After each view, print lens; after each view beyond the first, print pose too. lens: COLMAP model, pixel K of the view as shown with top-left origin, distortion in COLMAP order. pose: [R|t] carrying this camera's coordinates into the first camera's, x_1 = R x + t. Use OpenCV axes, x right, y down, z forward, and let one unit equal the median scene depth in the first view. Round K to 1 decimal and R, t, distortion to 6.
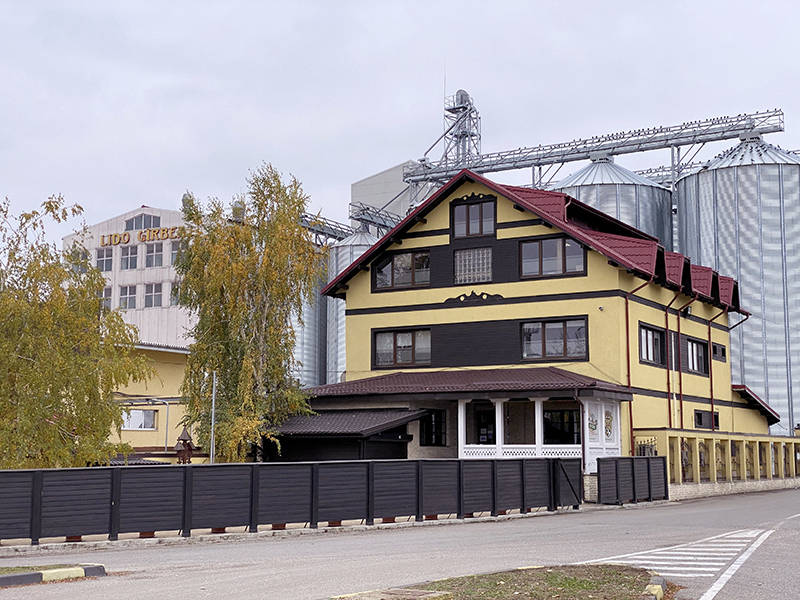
lens RADIAL K [[1209.8, 0, 400.1], [0, 1209.8, 299.3], [0, 0, 1]] dist [0.041035, 0.000000]
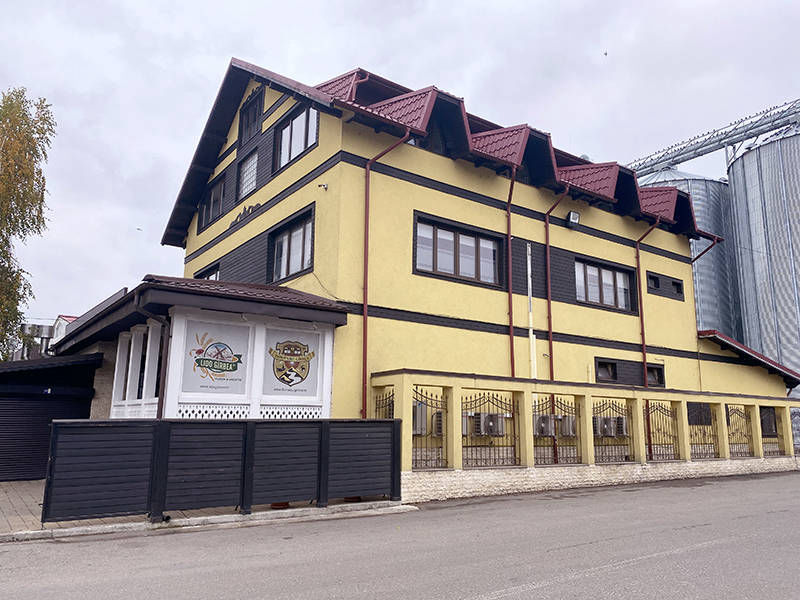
lens RADIAL K [[609.0, 0, 400.6], [0, 609.0, 301.0], [0, 0, 1]] dist [-0.003938, -0.001519]
pose [[0.911554, -0.062656, -0.406378, 0.287116], [0.036481, 0.996748, -0.071849, 0.080242], [0.409558, 0.050669, 0.910876, 0.629674]]
